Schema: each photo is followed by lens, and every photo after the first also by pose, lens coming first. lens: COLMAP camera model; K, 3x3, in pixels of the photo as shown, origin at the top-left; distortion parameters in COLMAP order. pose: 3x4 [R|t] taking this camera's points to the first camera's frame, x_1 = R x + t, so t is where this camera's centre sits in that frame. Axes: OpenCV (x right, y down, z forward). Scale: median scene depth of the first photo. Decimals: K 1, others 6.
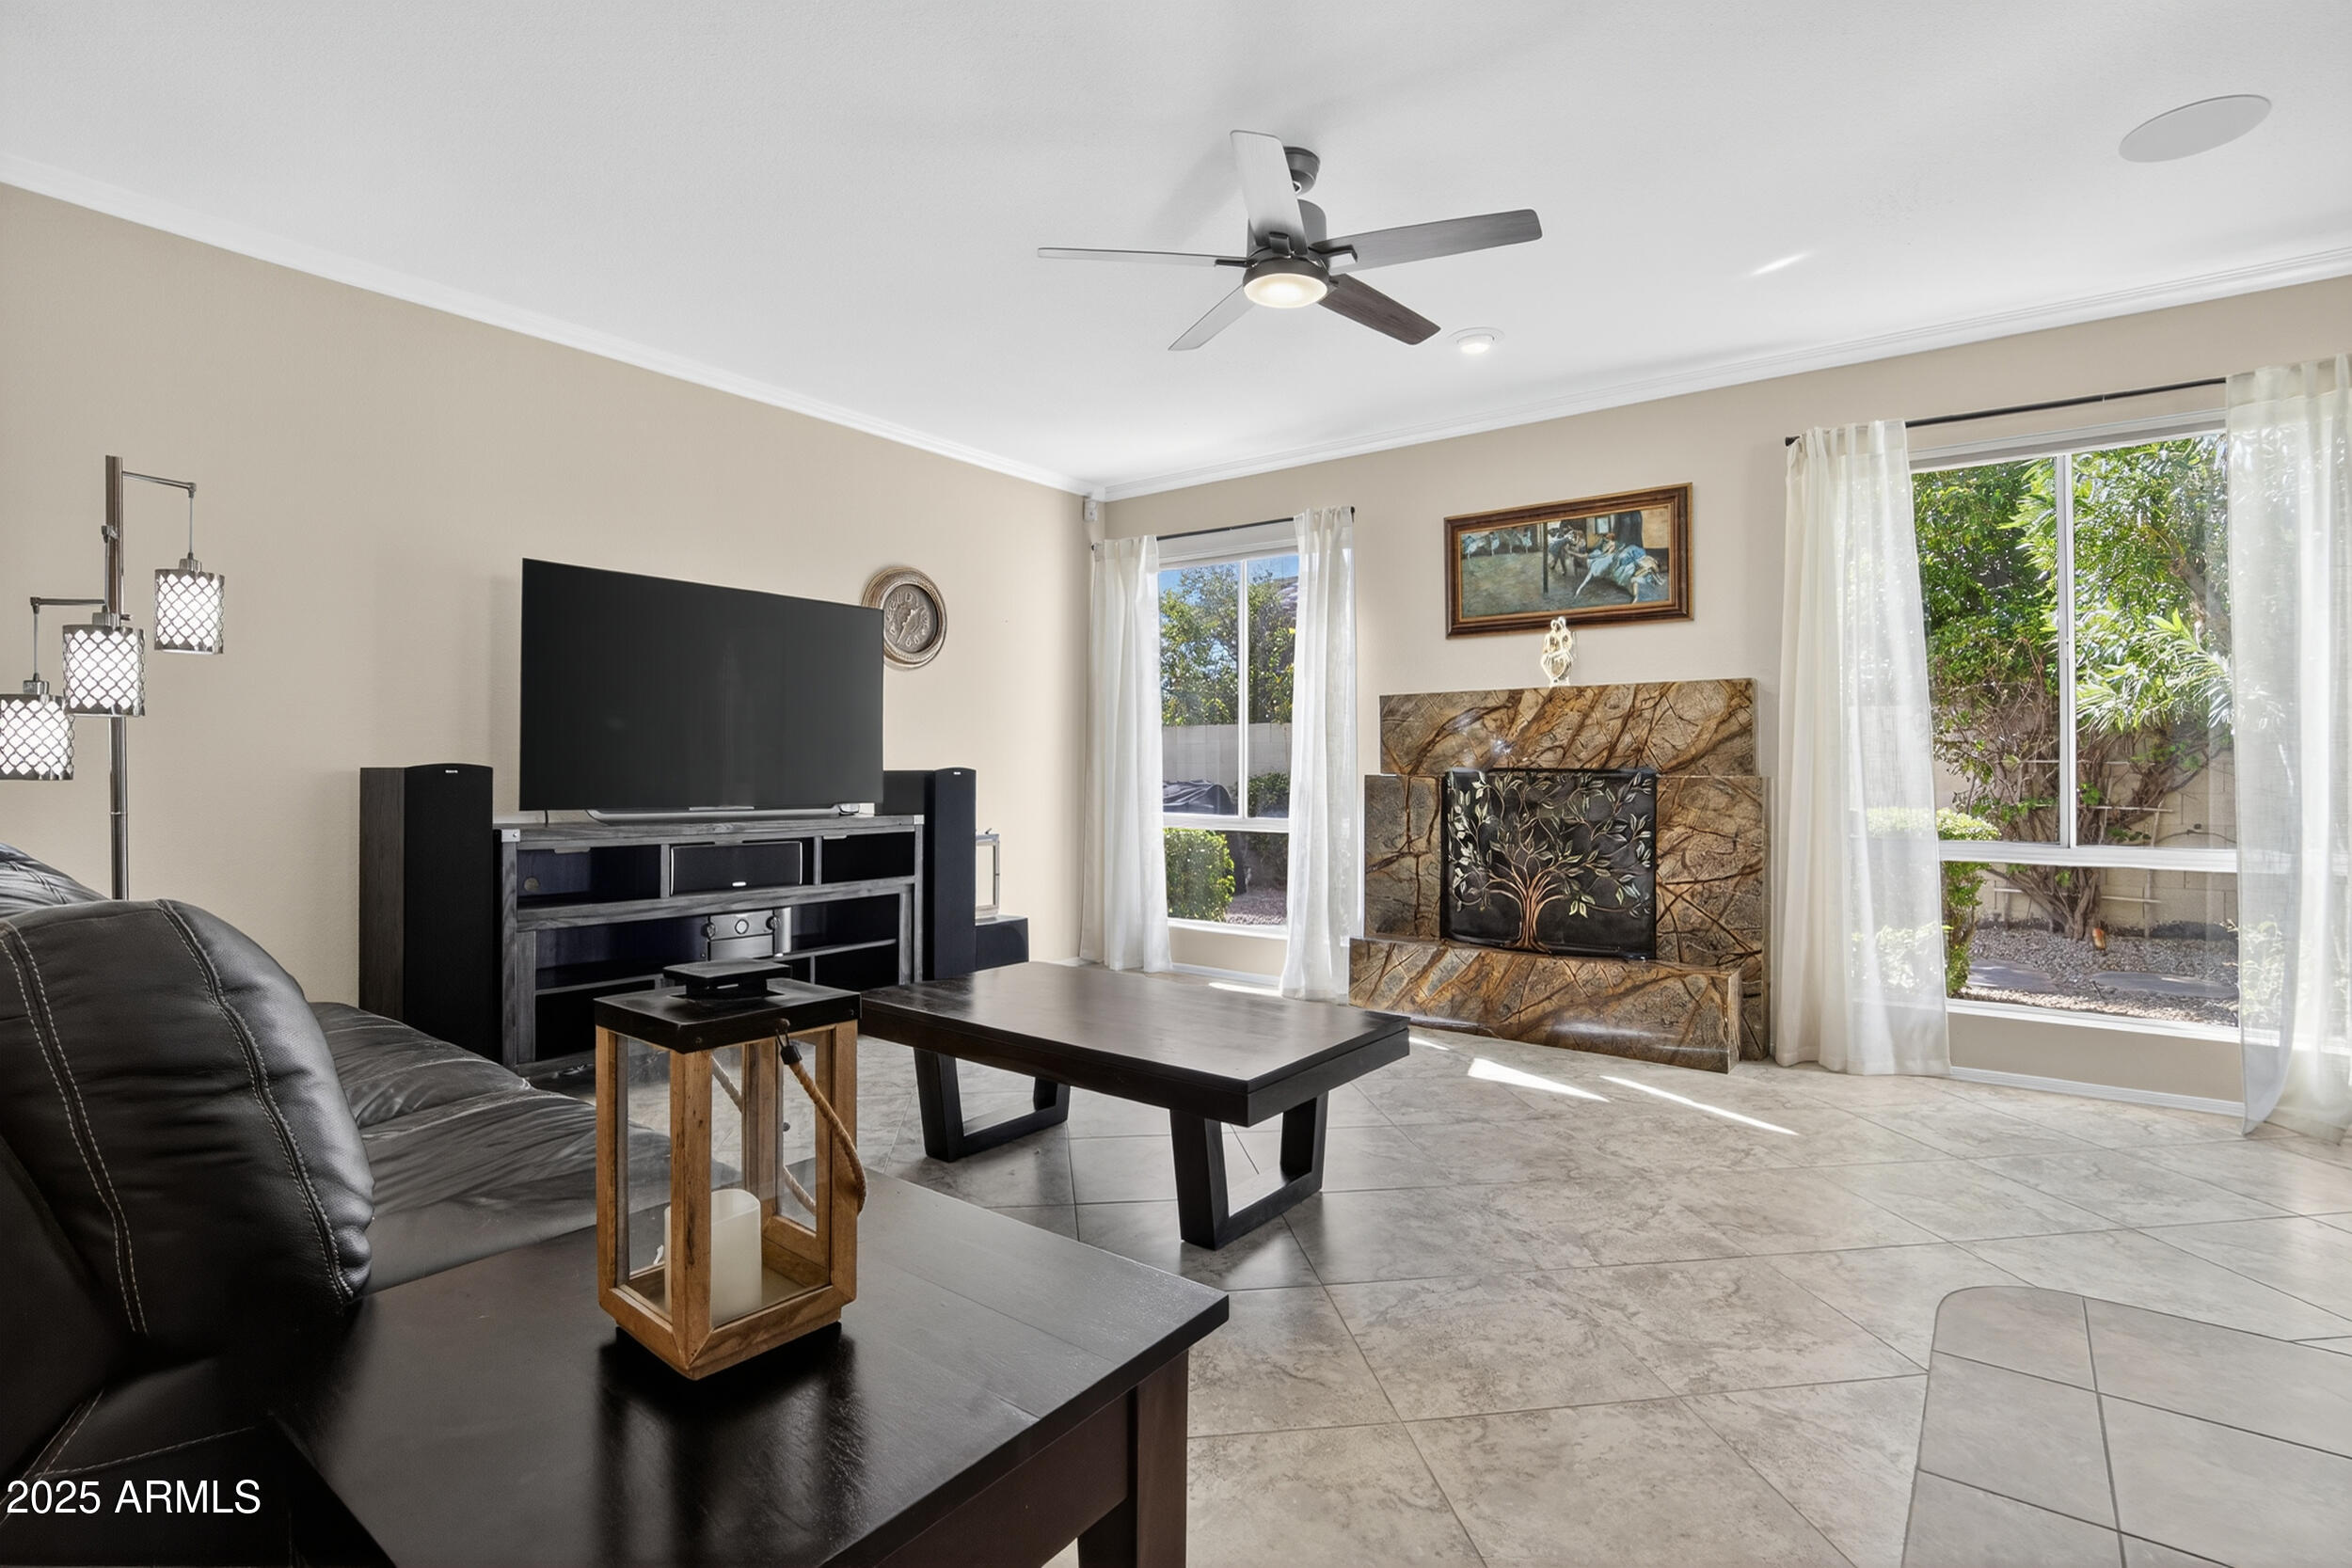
lens RADIAL K [[1099.4, 0, 1170.0], [0, 1099.4, 776.5], [0, 0, 1]] dist [-0.025288, 0.000635]
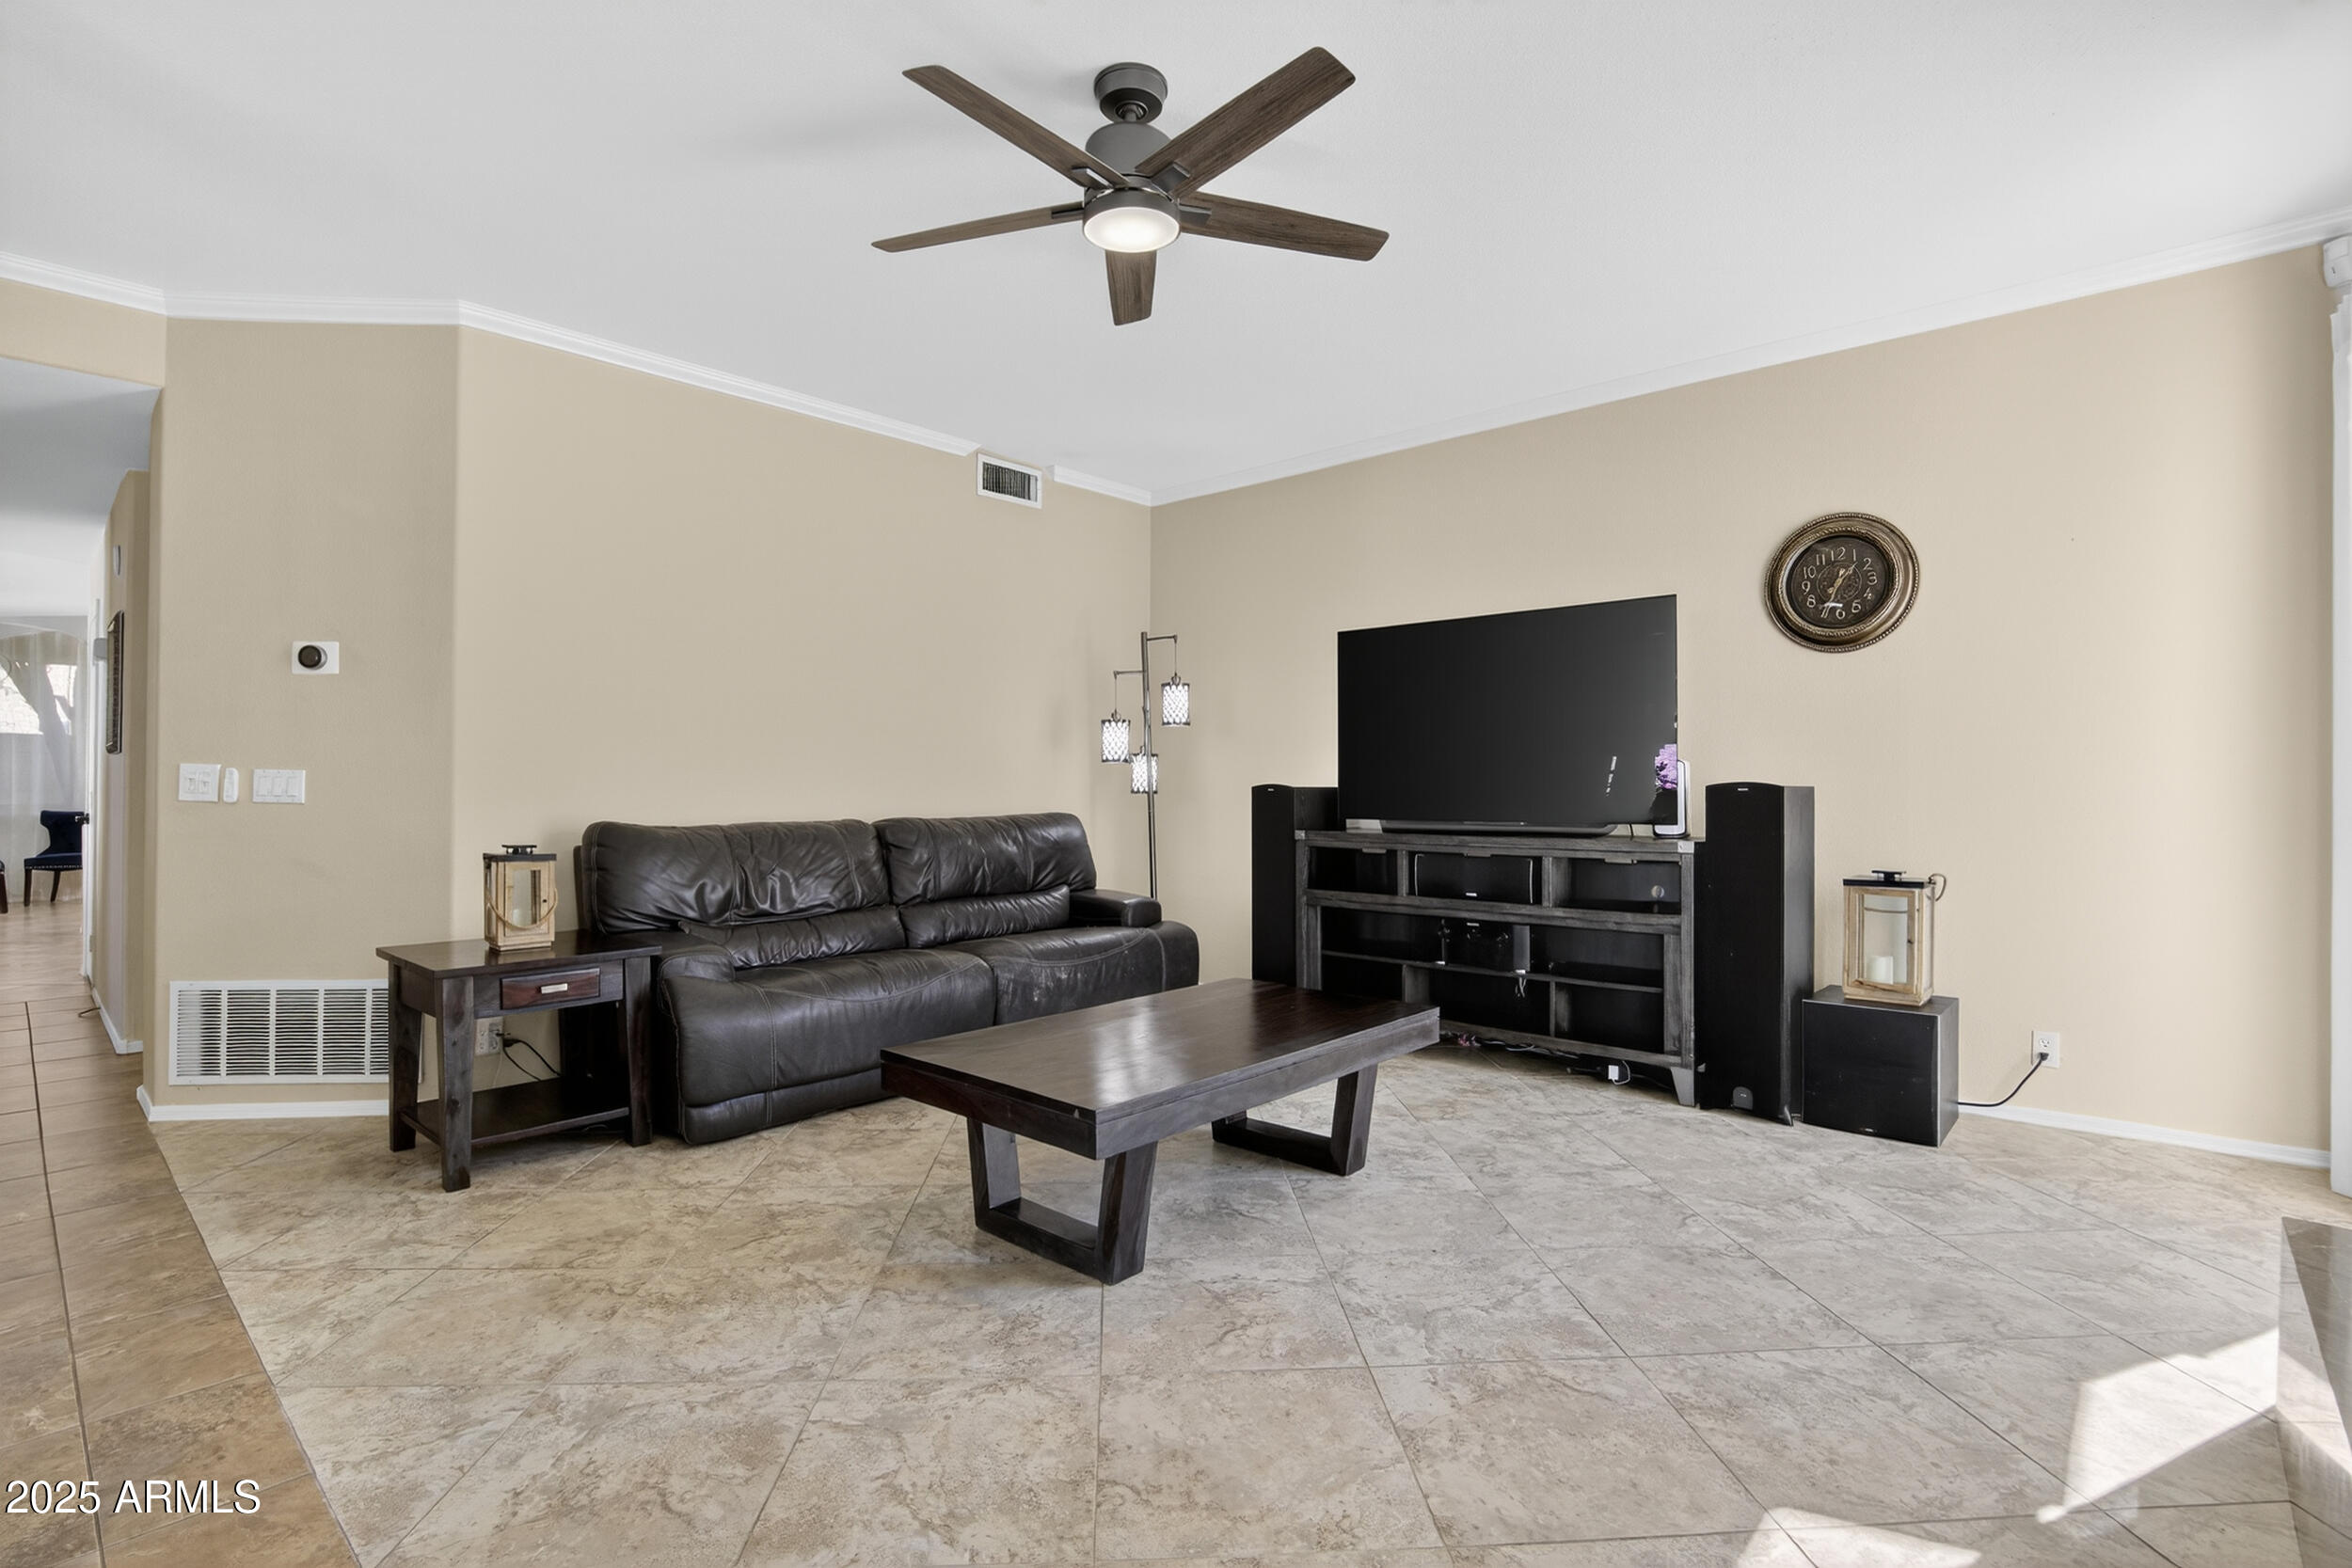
lens RADIAL K [[1099.4, 0, 1166.5], [0, 1099.4, 783.6], [0, 0, 1]] dist [-0.025288, 0.000635]
pose [[-0.078575, -0.009652, -0.996861, 0.993808], [-0.003892, 0.999948, -0.009375, 0.003521], [0.996901, 0.003143, -0.078608, 1.137050]]
